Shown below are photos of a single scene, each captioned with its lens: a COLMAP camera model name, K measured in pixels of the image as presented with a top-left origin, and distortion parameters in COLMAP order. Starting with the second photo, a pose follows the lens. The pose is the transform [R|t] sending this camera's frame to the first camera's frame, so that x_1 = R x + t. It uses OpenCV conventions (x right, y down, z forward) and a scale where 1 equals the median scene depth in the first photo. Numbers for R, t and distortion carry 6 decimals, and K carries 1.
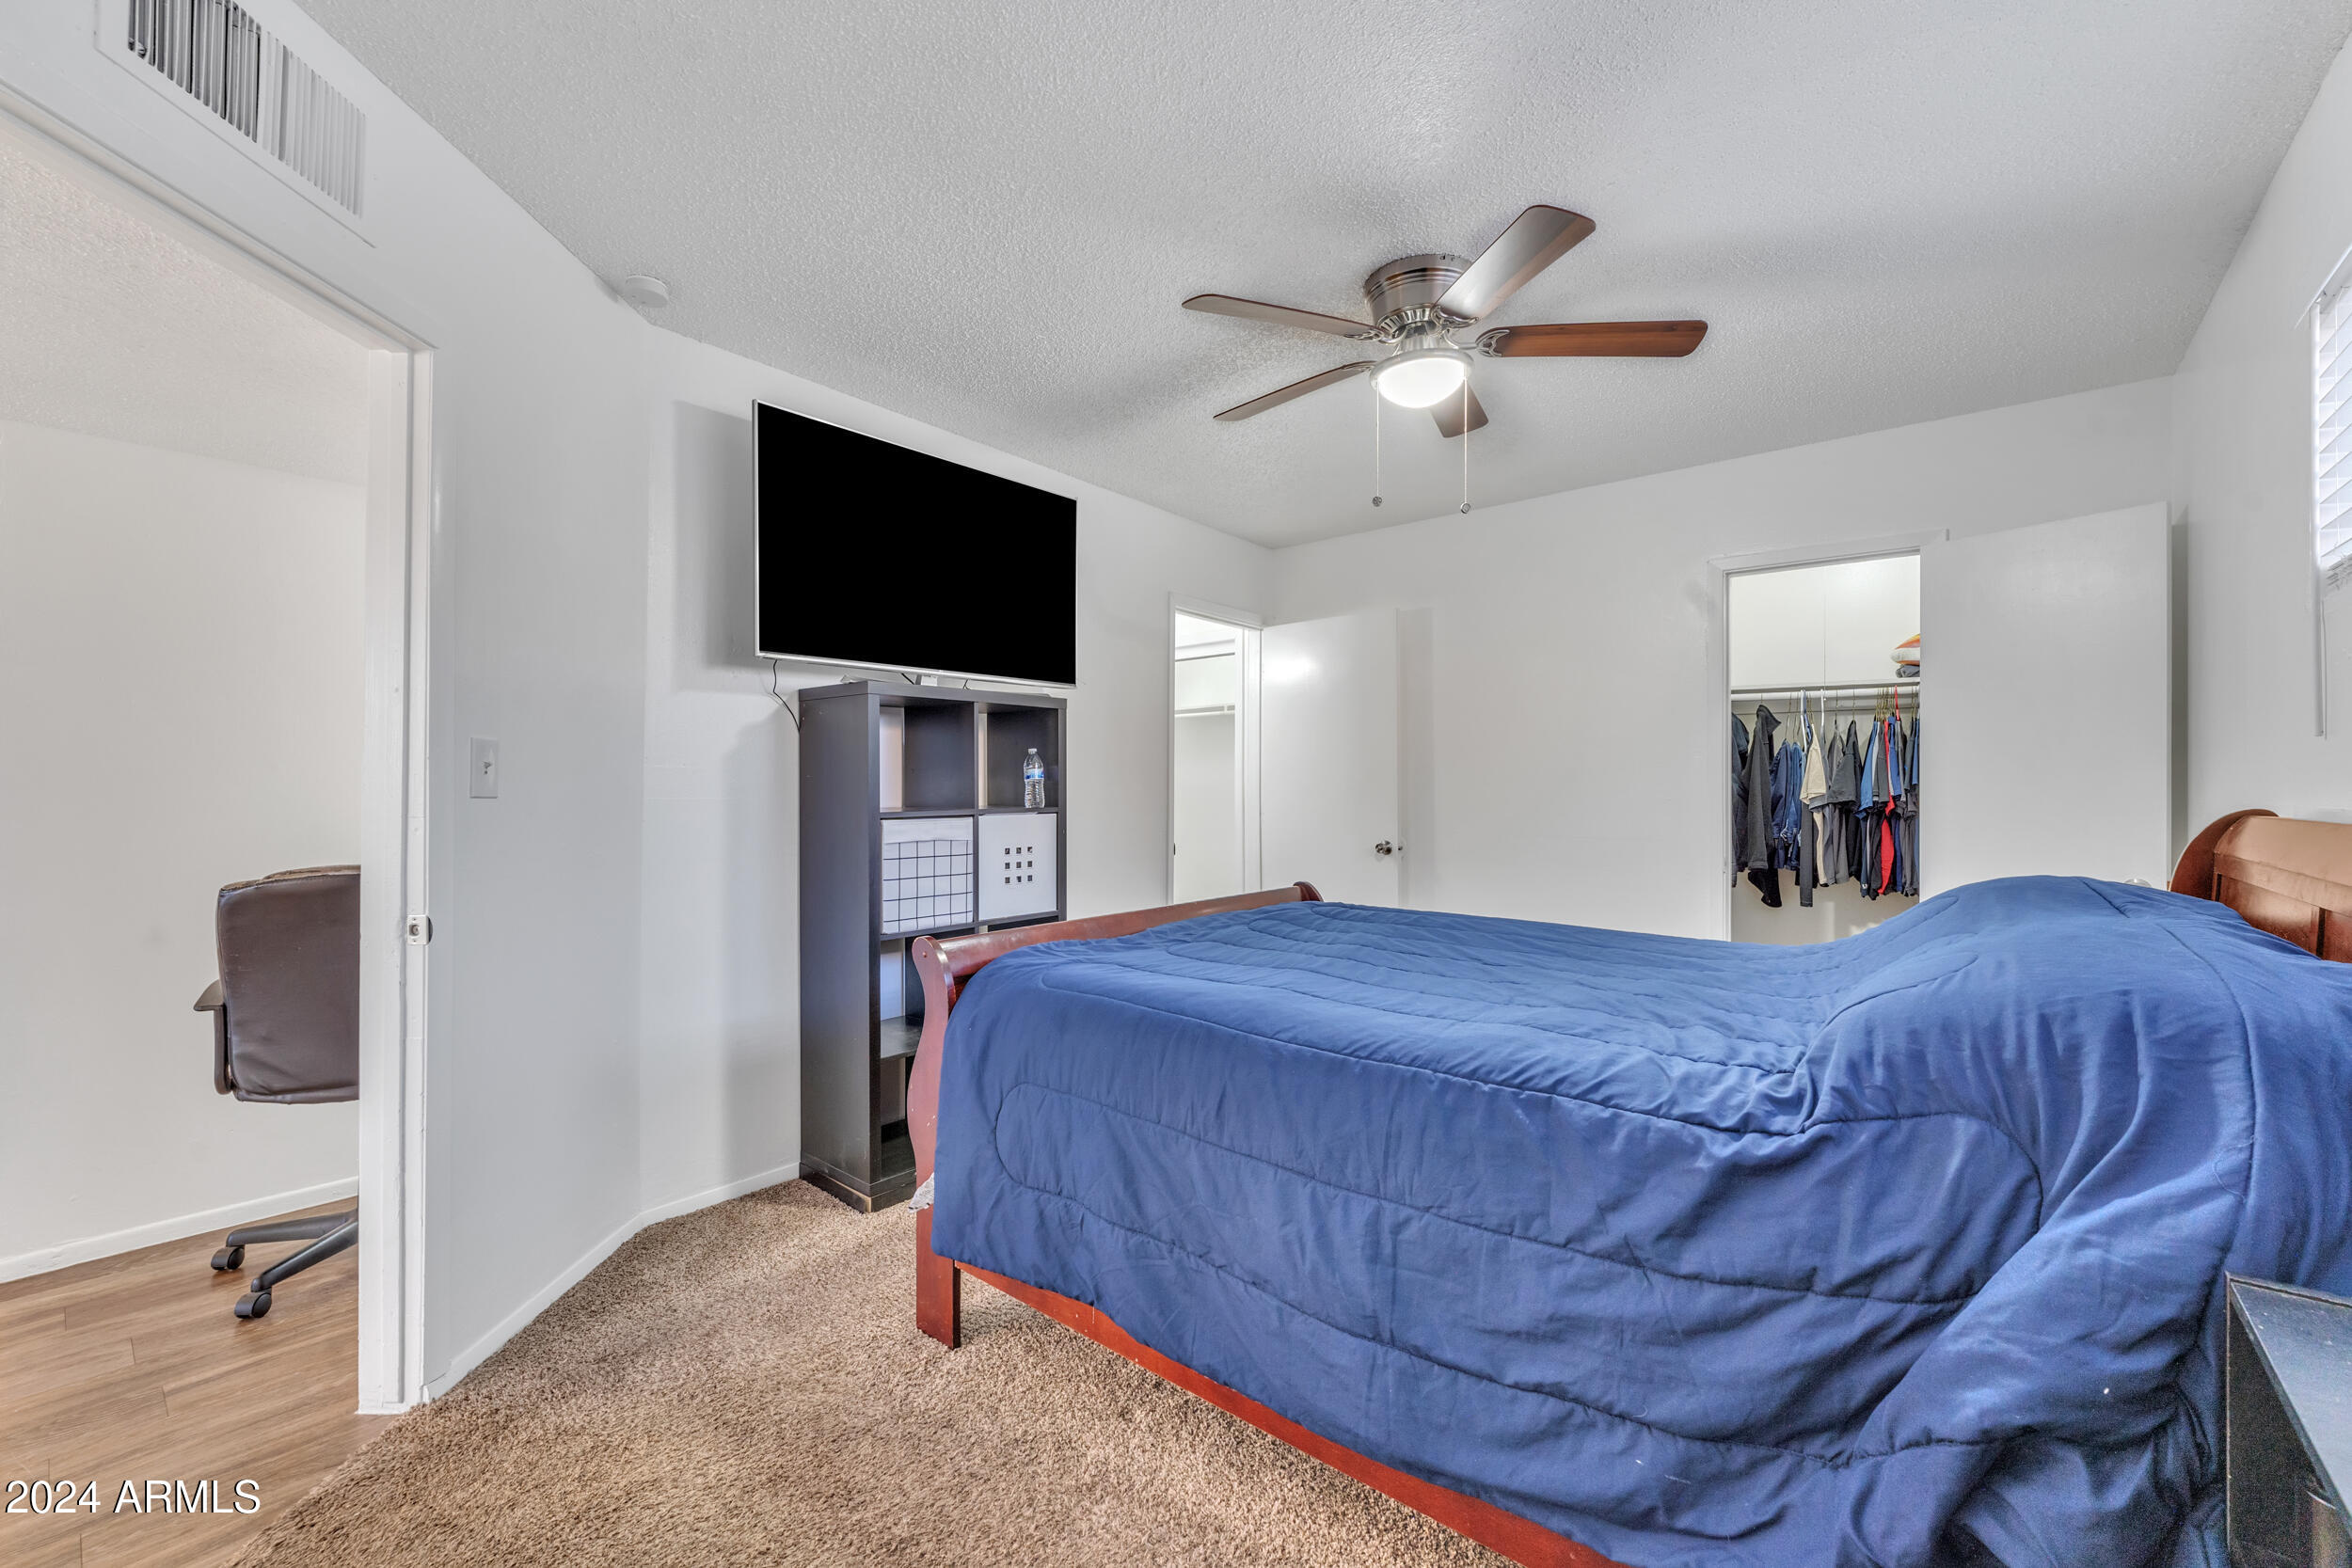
lens RADIAL K [[958.8, 0, 1189.2], [0, 958.8, 791.2], [0, 0, 1]] dist [-0.000310, -0.000215]
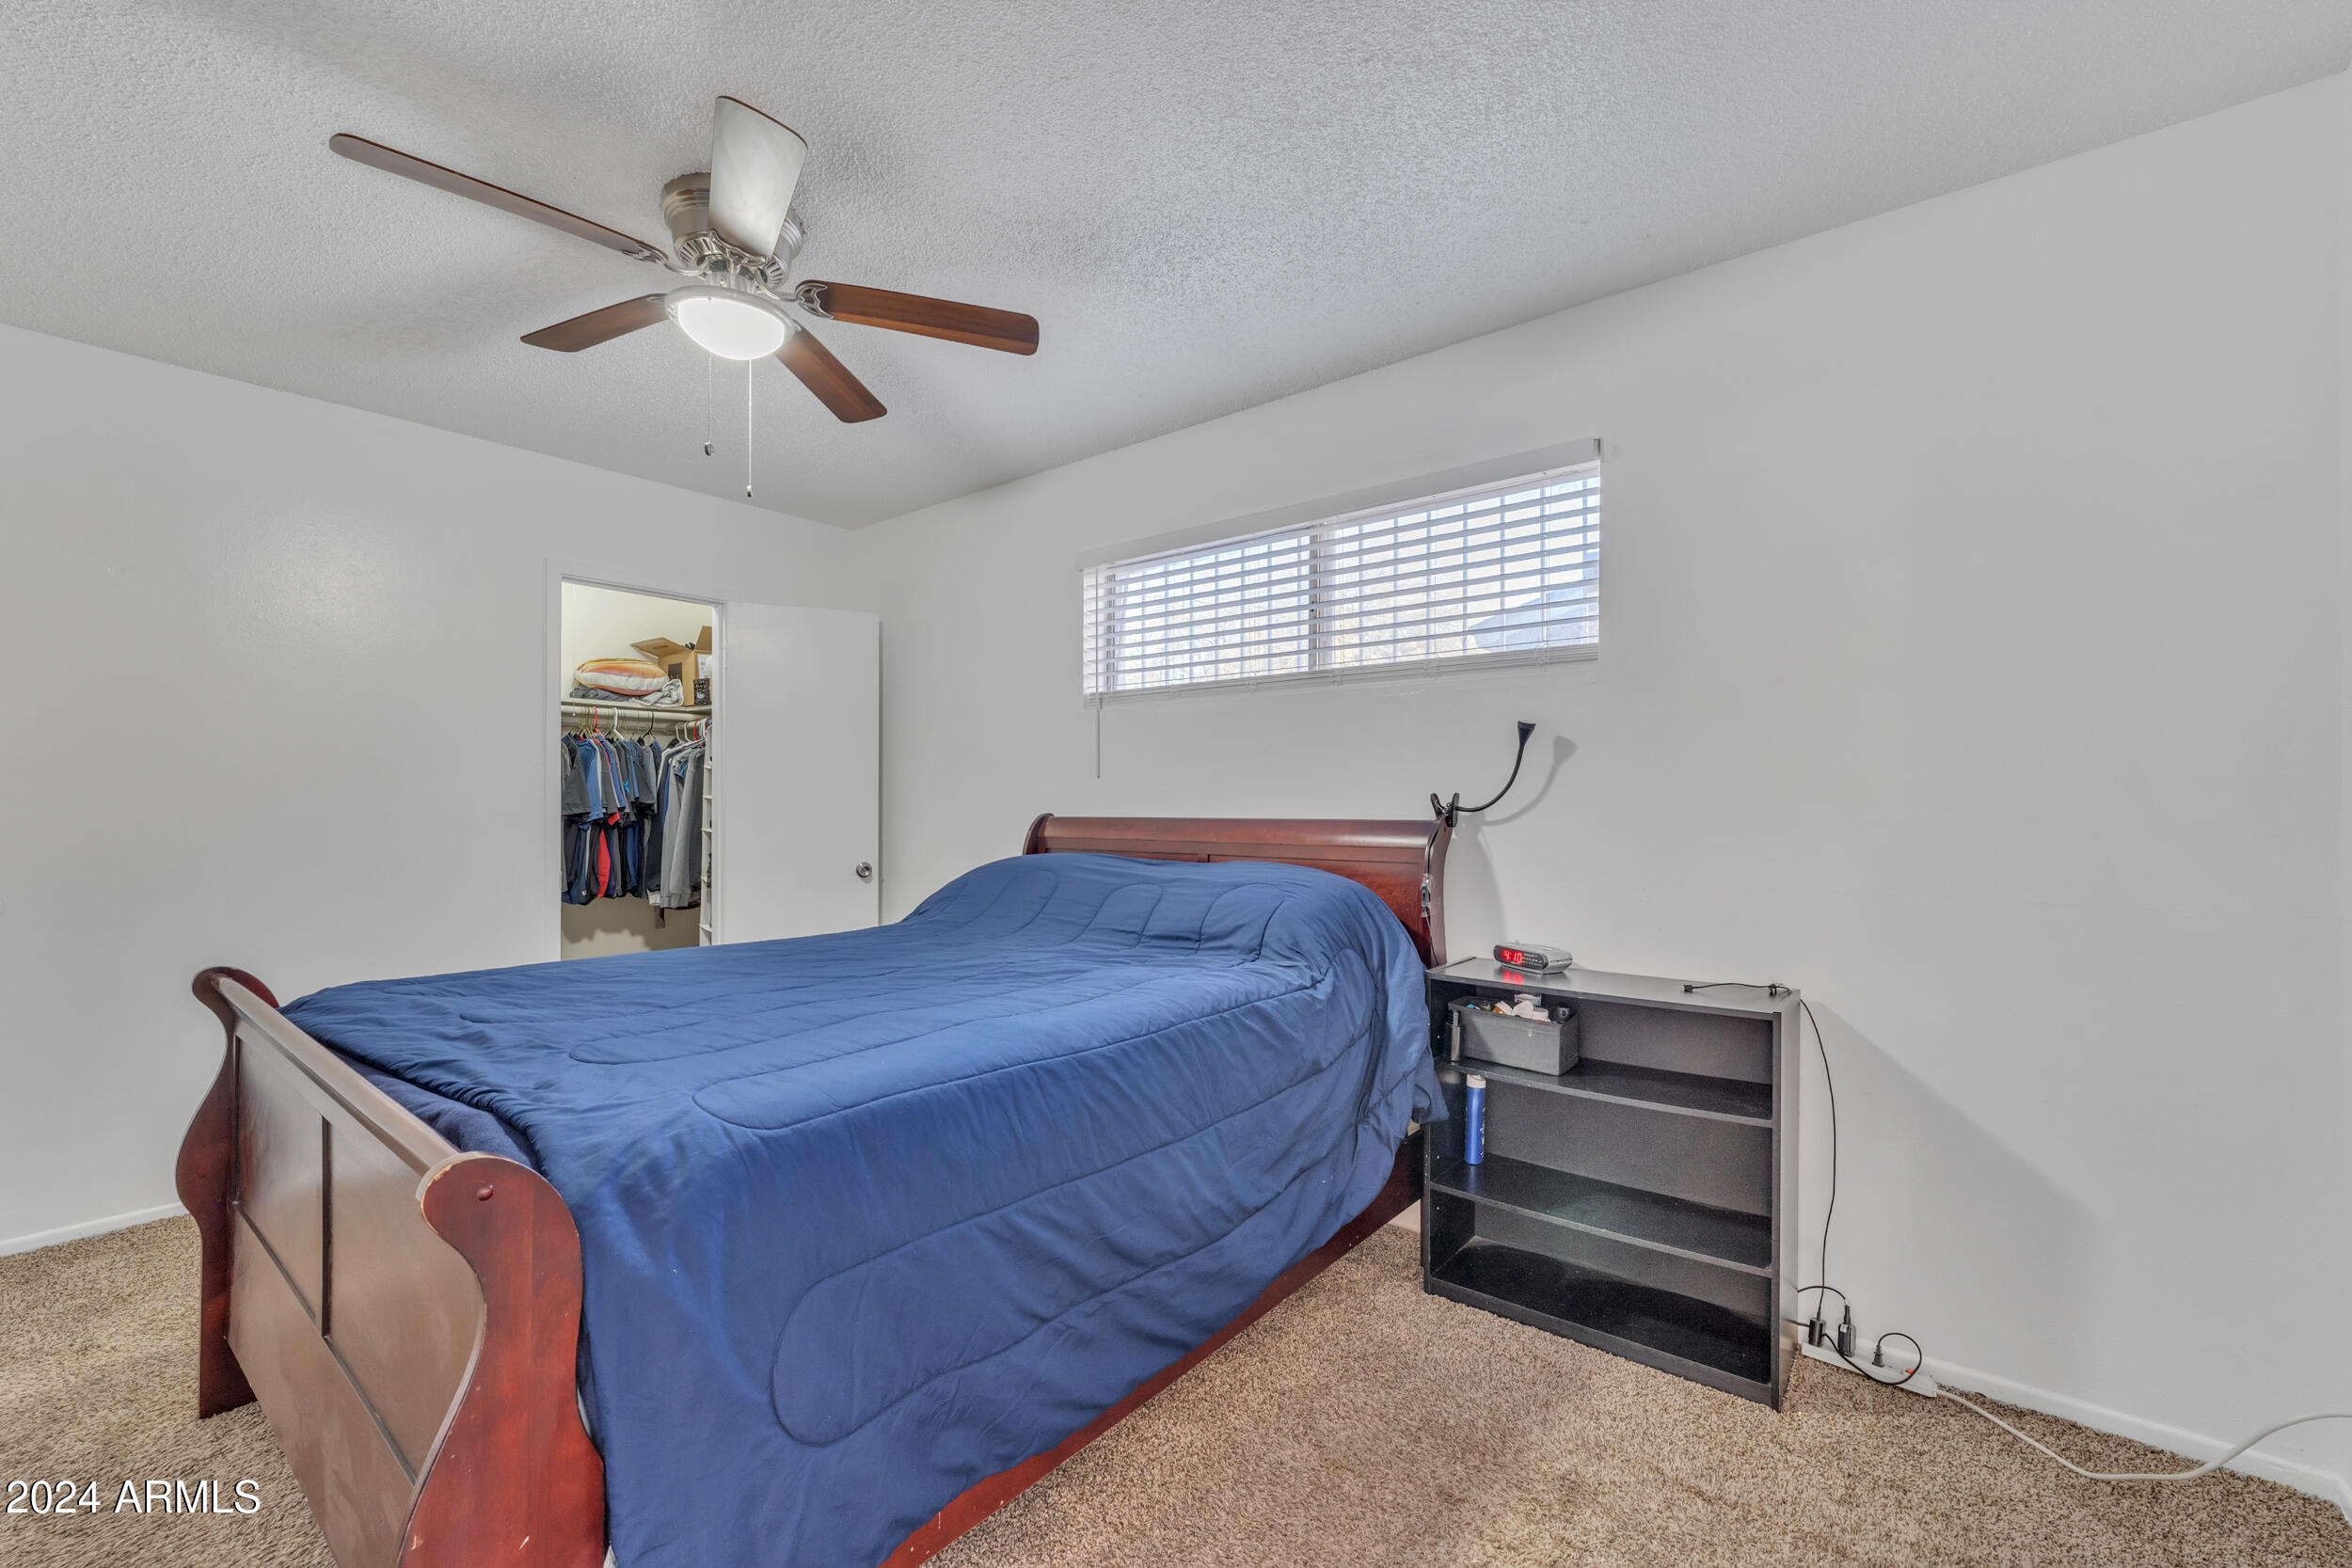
lens RADIAL K [[958.8, 0, 1189.2], [0, 958.8, 791.2], [0, 0, 1]] dist [-0.000310, -0.000215]
pose [[-0.011665, 0.008959, 0.999892, -0.410018], [0.003301, 0.999955, -0.008921, -0.002779], [-0.999927, 0.003197, -0.011694, 0.395053]]
